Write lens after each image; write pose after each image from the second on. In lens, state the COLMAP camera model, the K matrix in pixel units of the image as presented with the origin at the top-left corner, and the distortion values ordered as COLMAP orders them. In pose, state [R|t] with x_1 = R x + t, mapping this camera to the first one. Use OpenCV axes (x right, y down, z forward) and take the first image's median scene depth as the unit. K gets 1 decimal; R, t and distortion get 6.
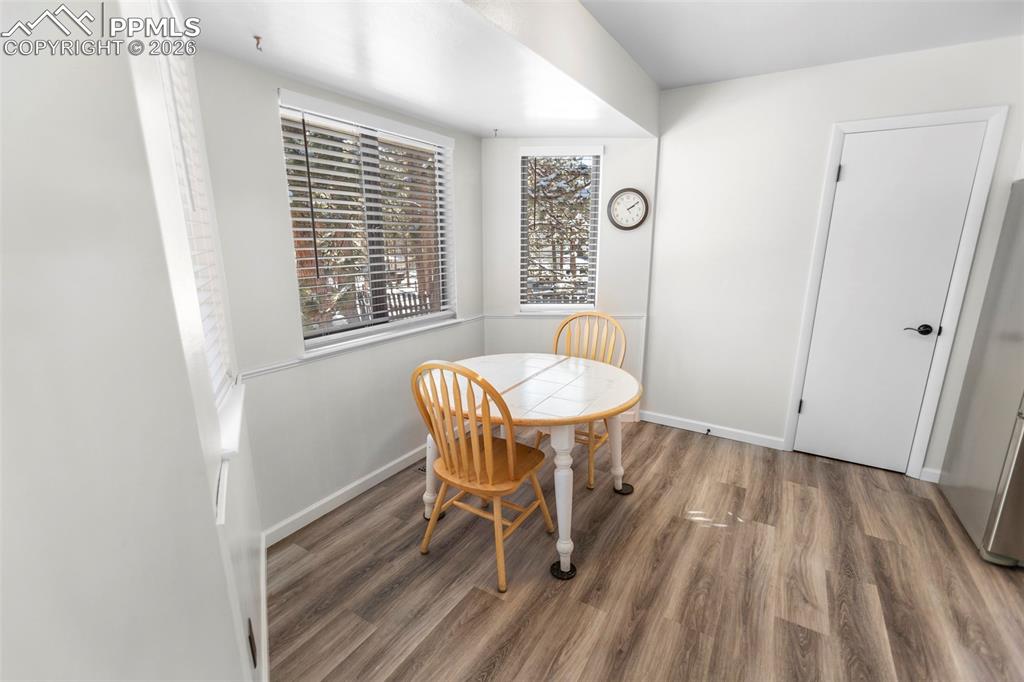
lens RADIAL K [[452.1, 0, 509.7], [0, 452.1, 345.9], [0, 0, 1]] dist [-0.003758, 0.001924]
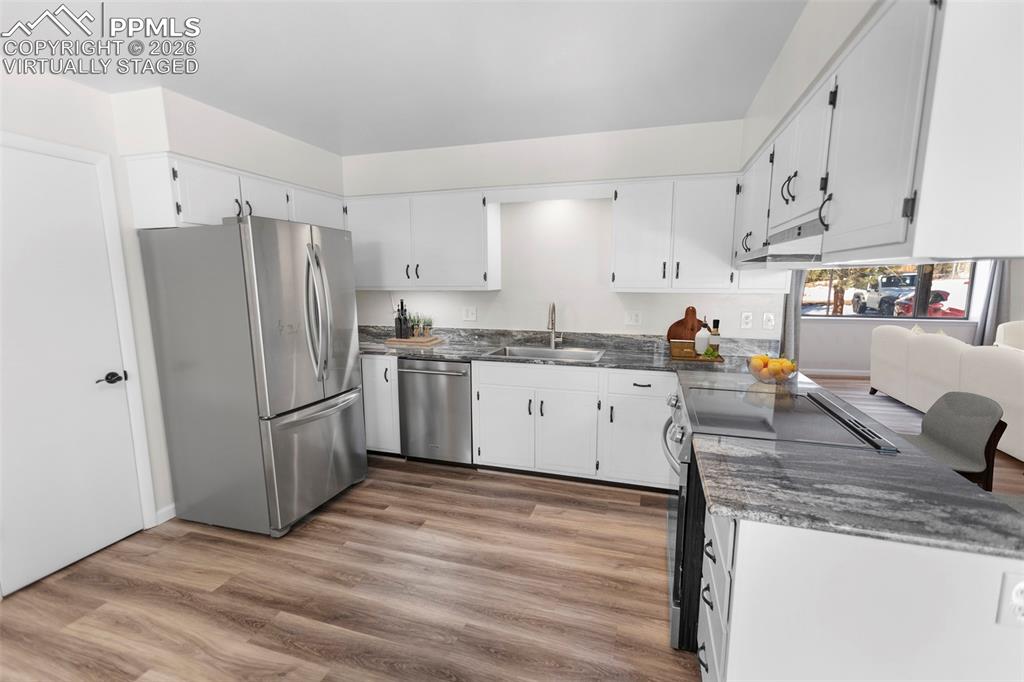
lens RADIAL K [[452.1, 0, 515.5], [0, 452.1, 344.7], [0, 0, 1]] dist [-0.003758, 0.001924]
pose [[-0.243800, -0.146683, 0.958669, -0.191752], [0.229261, 0.951763, 0.203930, -0.119667], [-0.942338, 0.269503, -0.198411, 0.462850]]
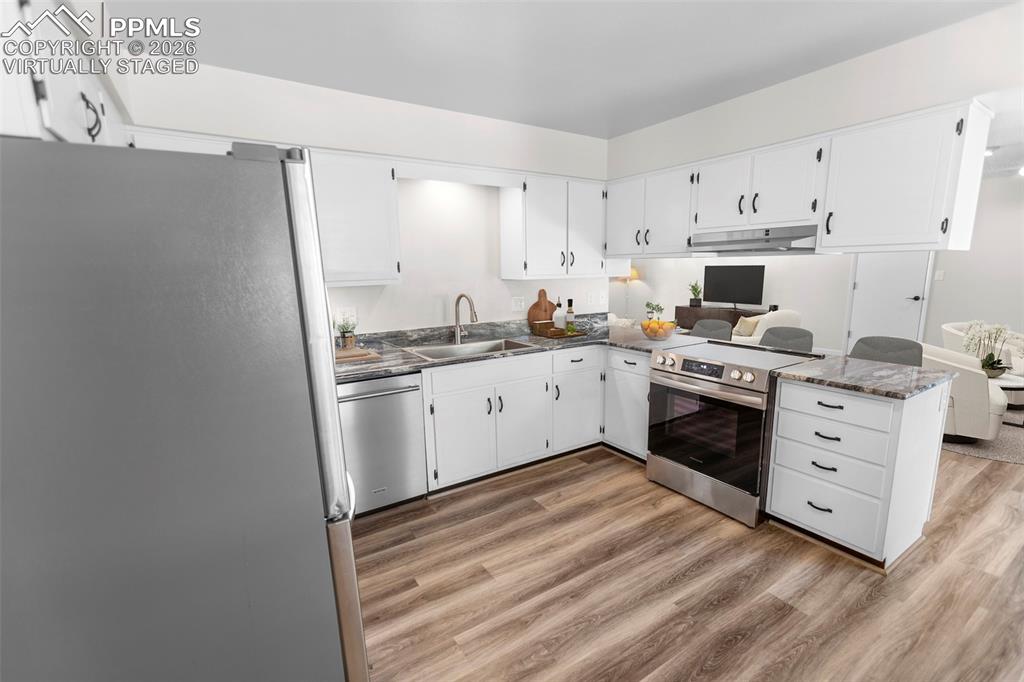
lens RADIAL K [[452.1, 0, 515.3], [0, 452.1, 343.3], [0, 0, 1]] dist [-0.003758, 0.001924]
pose [[-0.897100, -0.064249, 0.437131, 0.498327], [0.117645, 0.918917, 0.376498, -0.292530], [-0.425877, 0.389183, -0.816802, 1.172026]]
